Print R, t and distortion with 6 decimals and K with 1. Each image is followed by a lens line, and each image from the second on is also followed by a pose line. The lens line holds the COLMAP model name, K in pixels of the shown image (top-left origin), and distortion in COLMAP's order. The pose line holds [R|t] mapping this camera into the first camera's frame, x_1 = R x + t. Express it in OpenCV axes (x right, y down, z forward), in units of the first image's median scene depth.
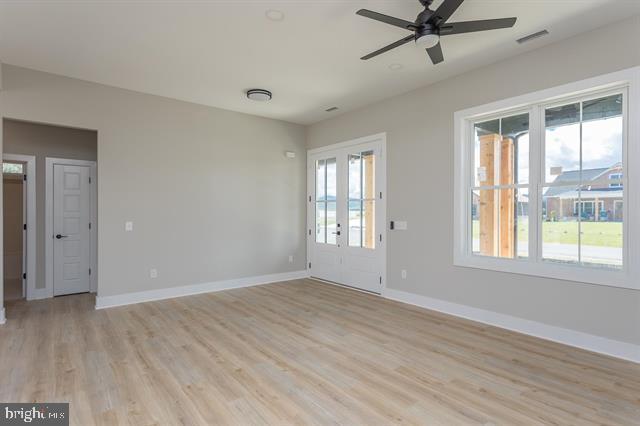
lens RADIAL K [[341.6, 0, 330.2], [0, 341.6, 215.4], [0, 0, 1]] dist [0.002744, 0.000739]
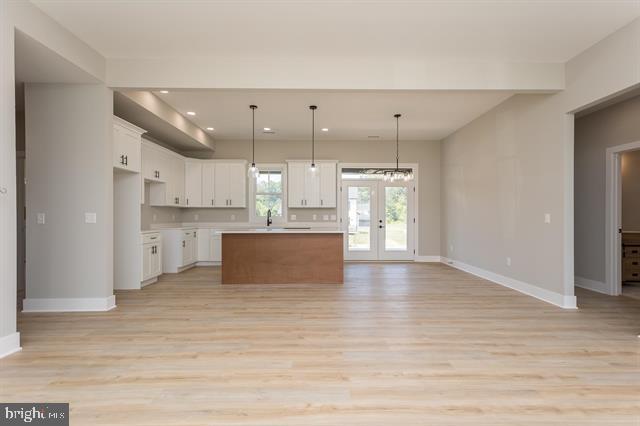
lens RADIAL K [[297.4, 0, 320.0], [0, 297.4, 213.0], [0, 0, 1]] dist [0.000333, 0.000131]
pose [[-0.632747, -0.013120, -0.774248, 0.251759], [-0.011181, 0.999907, -0.007807, 0.034844], [0.774278, 0.003717, -0.632835, 1.021702]]
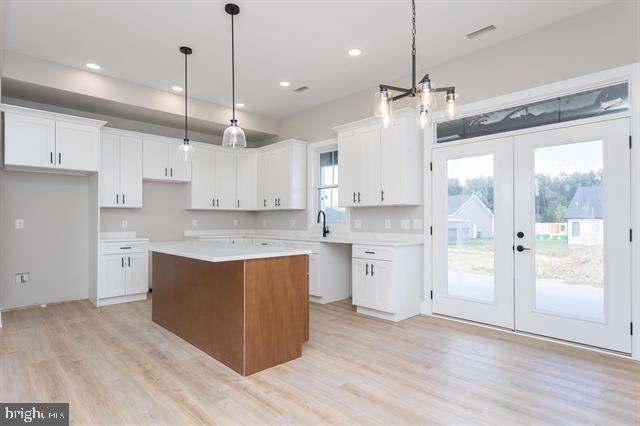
lens RADIAL K [[341.6, 0, 330.2], [0, 341.6, 215.4], [0, 0, 1]] dist [0.002744, 0.000739]
pose [[-0.994763, -0.006949, -0.101974, -0.907734], [-0.006489, 0.999967, -0.004835, 0.024778], [0.102005, -0.004148, -0.994775, 0.953228]]
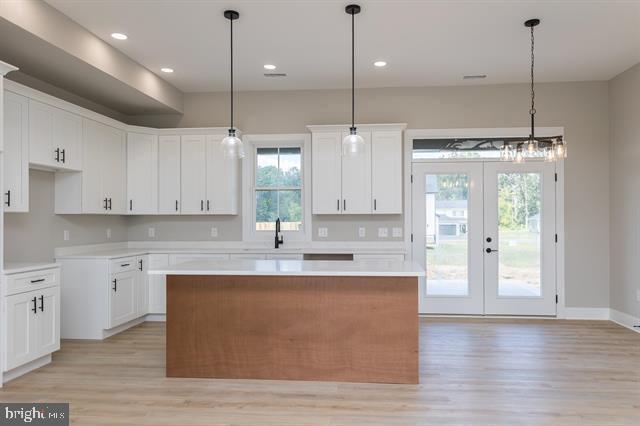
lens RADIAL K [[445.7, 0, 336.4], [0, 445.7, 213.5], [0, 0, 1]] dist [0.003587, 0.002163]
pose [[-0.703197, -0.012079, -0.710892, -0.057627], [-0.008099, 0.999927, -0.008978, -0.002647], [0.710949, -0.000555, -0.703244, 0.798372]]
